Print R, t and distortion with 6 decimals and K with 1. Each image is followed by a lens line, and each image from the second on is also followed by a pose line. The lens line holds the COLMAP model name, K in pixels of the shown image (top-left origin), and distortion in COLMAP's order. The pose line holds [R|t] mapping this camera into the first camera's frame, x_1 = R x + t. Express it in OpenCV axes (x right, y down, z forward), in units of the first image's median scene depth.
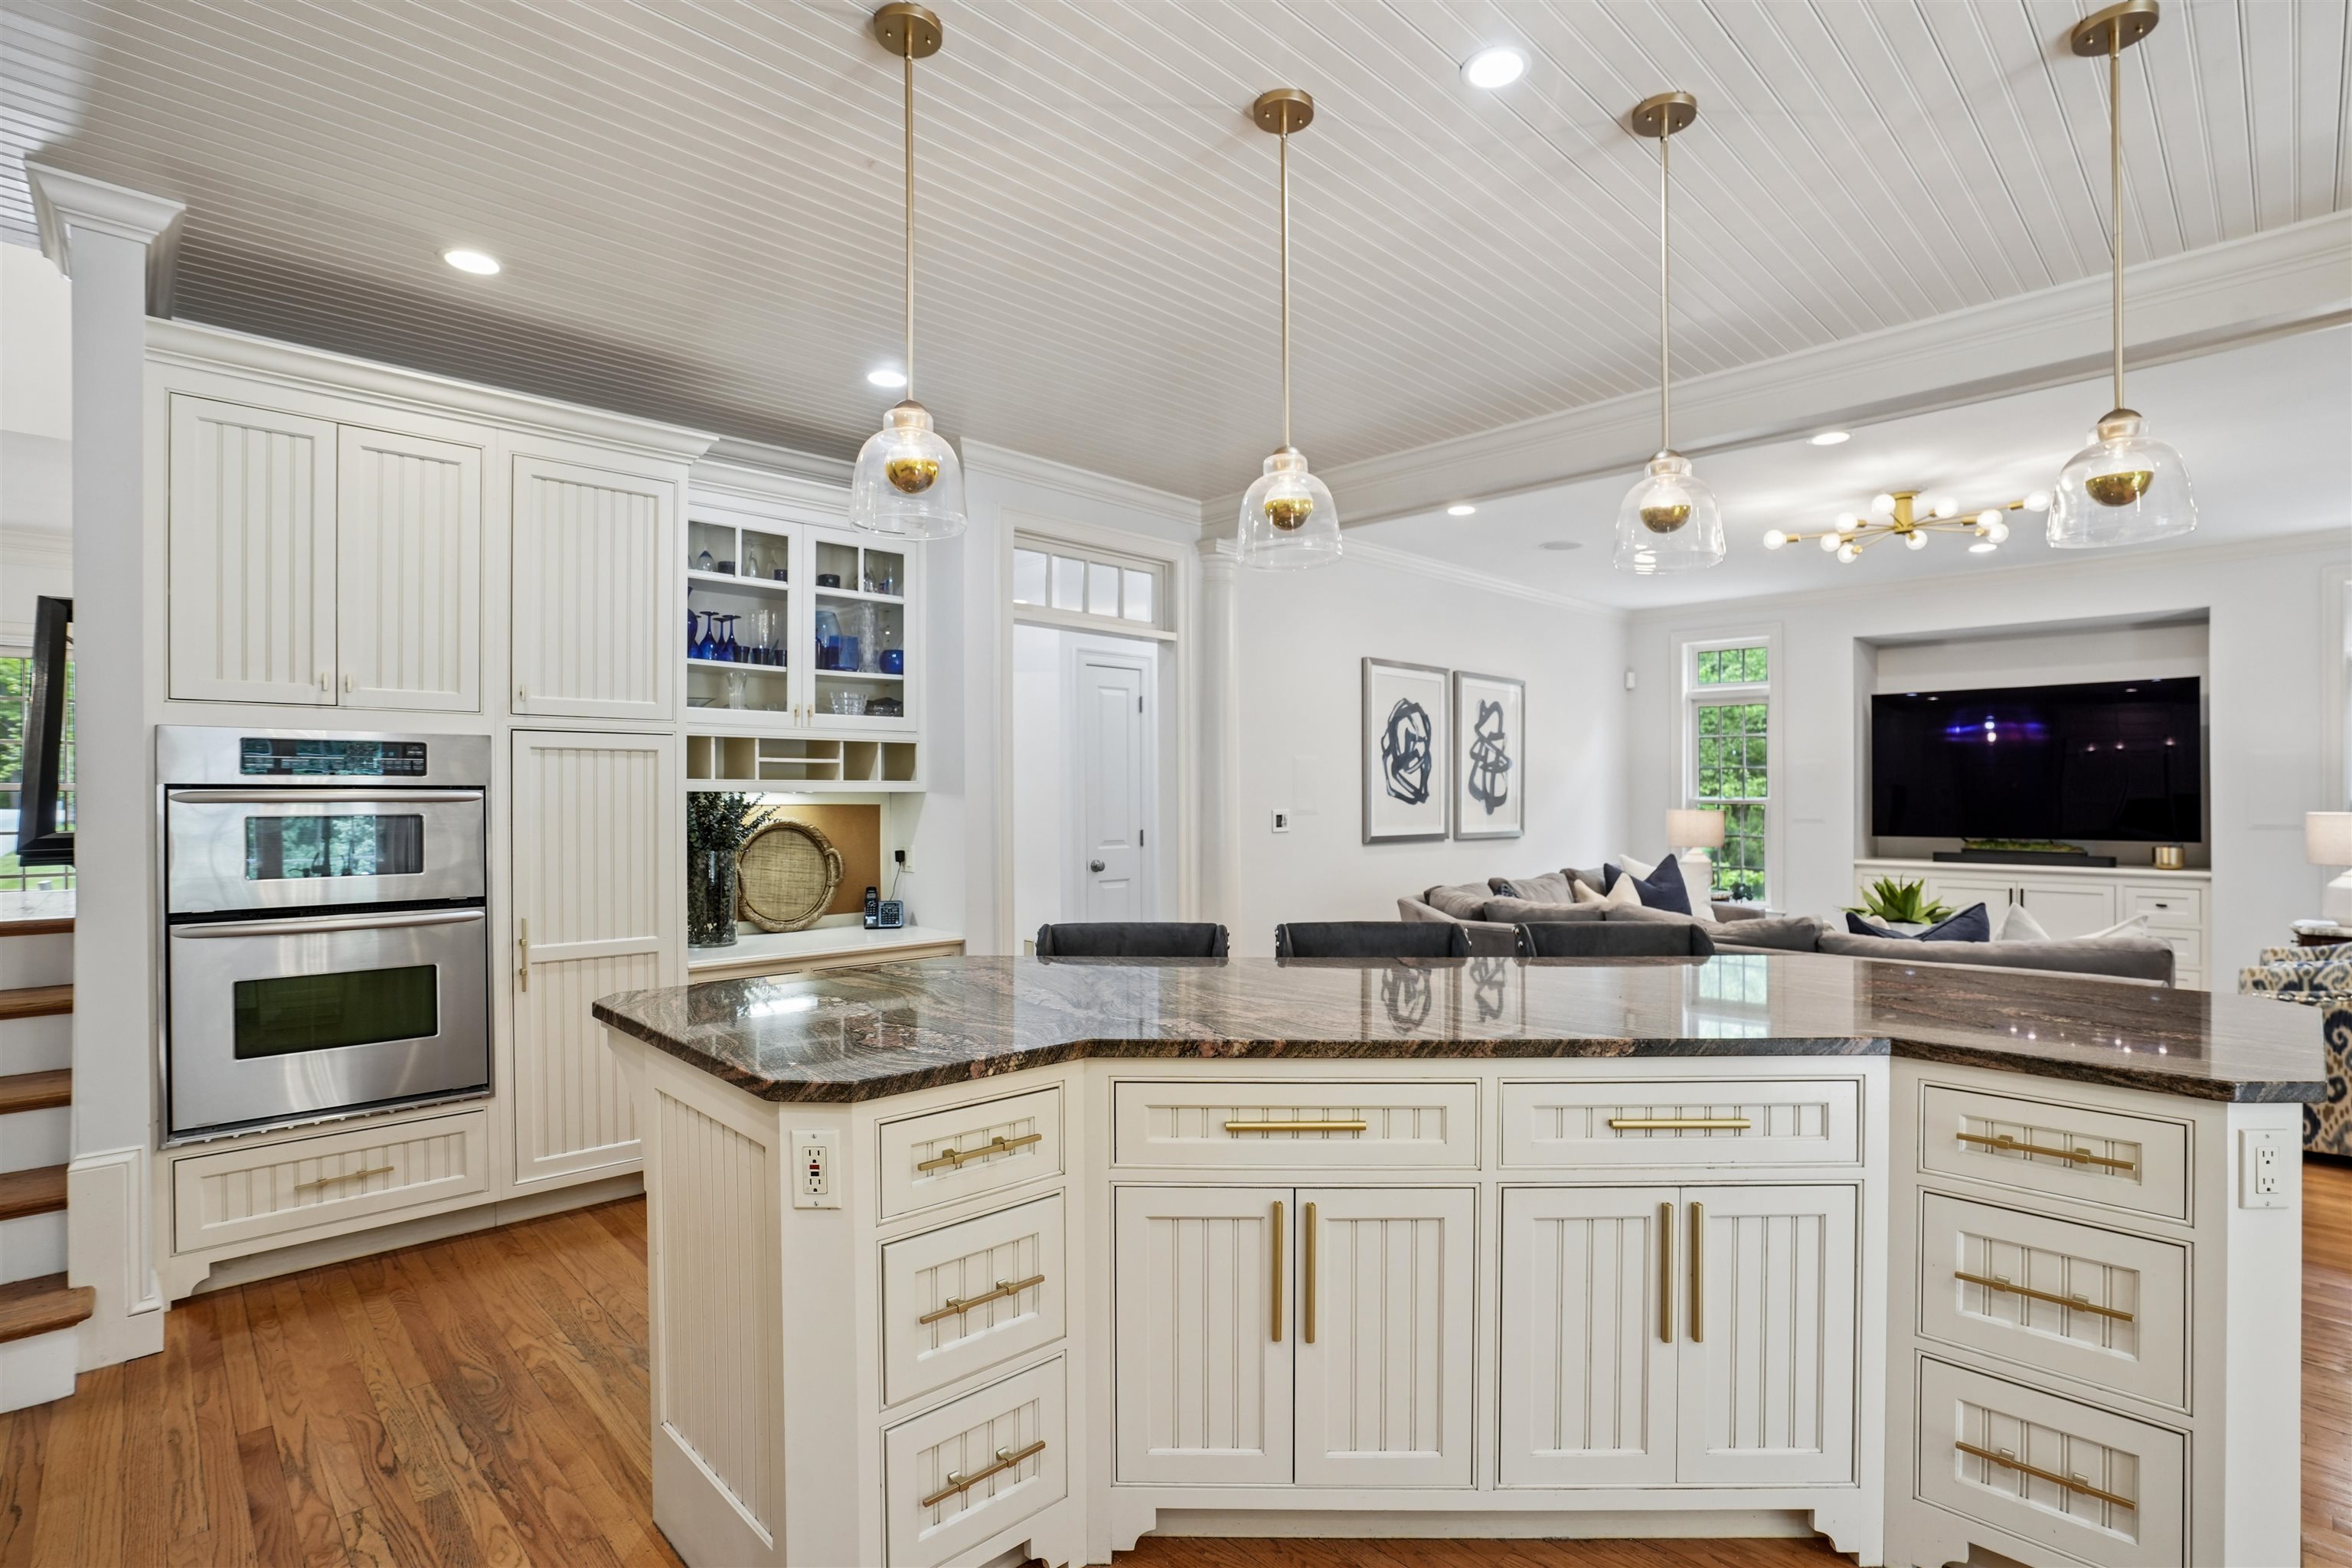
lens RADIAL K [[1112.3, 0, 1163.2], [0, 1112.3, 793.7], [0, 0, 1]] dist [-0.021315, 0.001169]
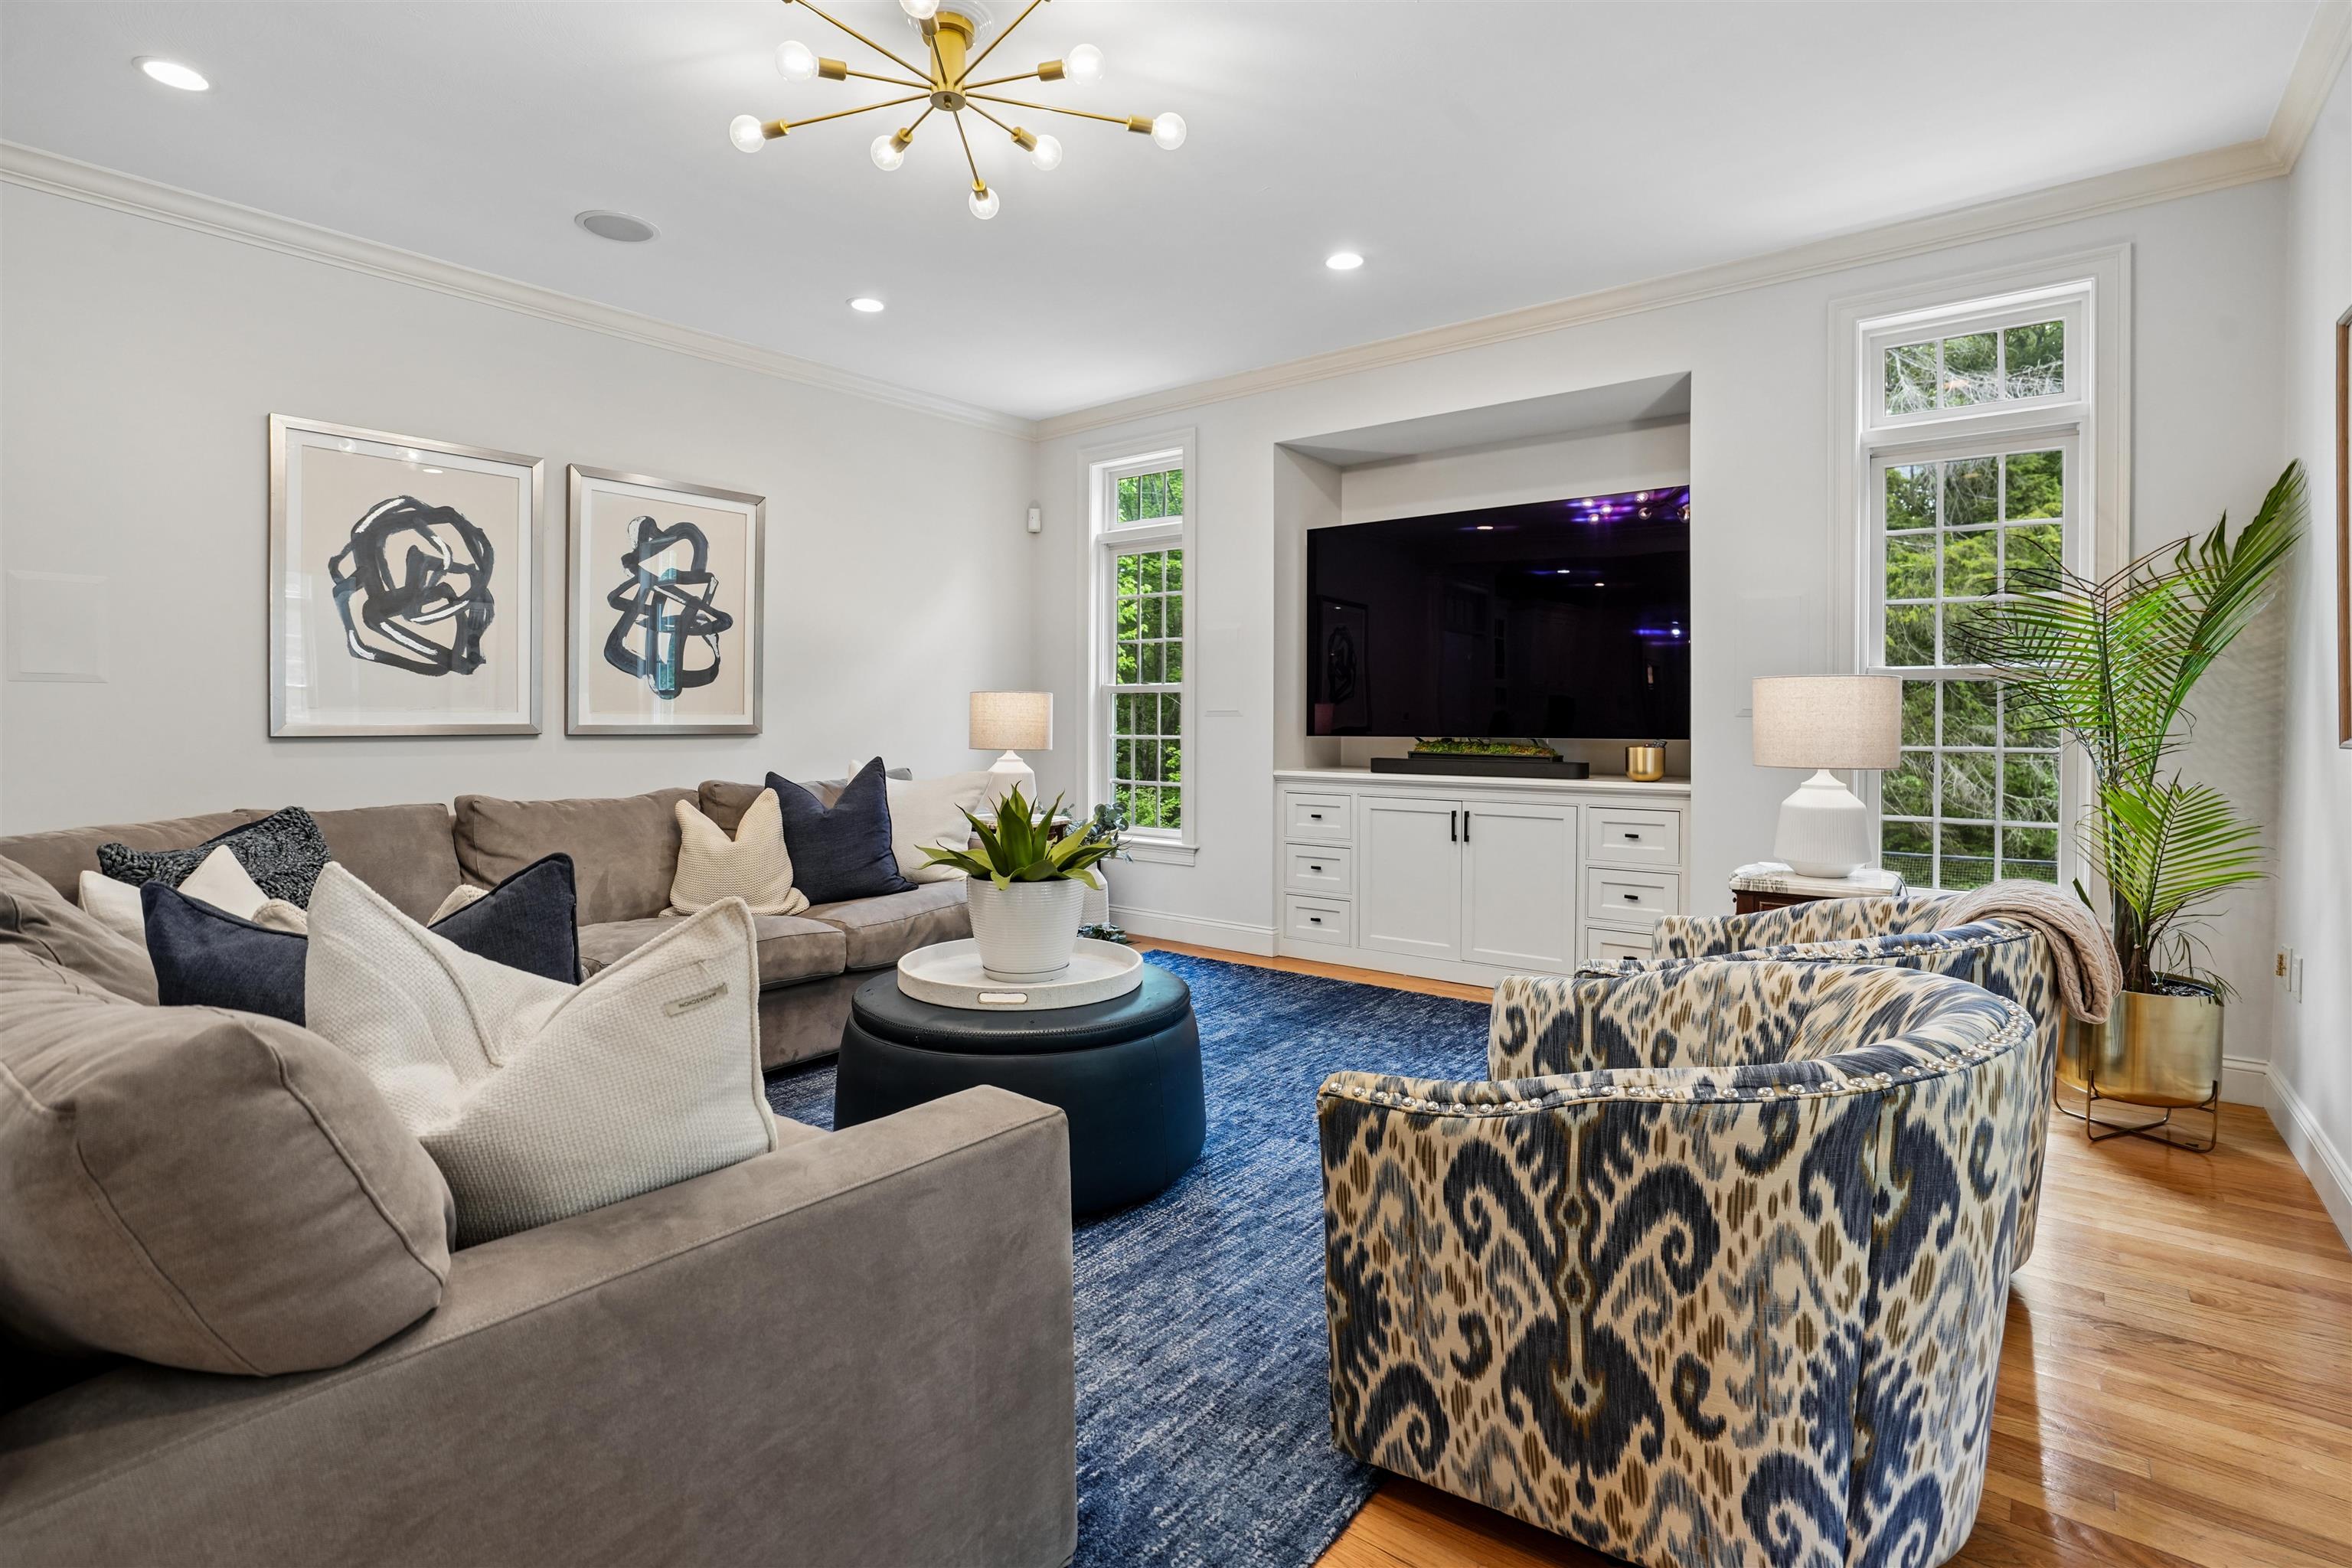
lens RADIAL K [[1089.1, 0, 1170.7], [0, 1089.1, 725.9], [0, 0, 1]] dist [-0.043165, 0.000216]
pose [[0.994030, 0.001472, 0.109095, 0.564765], [-0.002109, 0.999981, 0.005716, 0.033373], [-0.109084, -0.005912, 0.994015, 0.388035]]
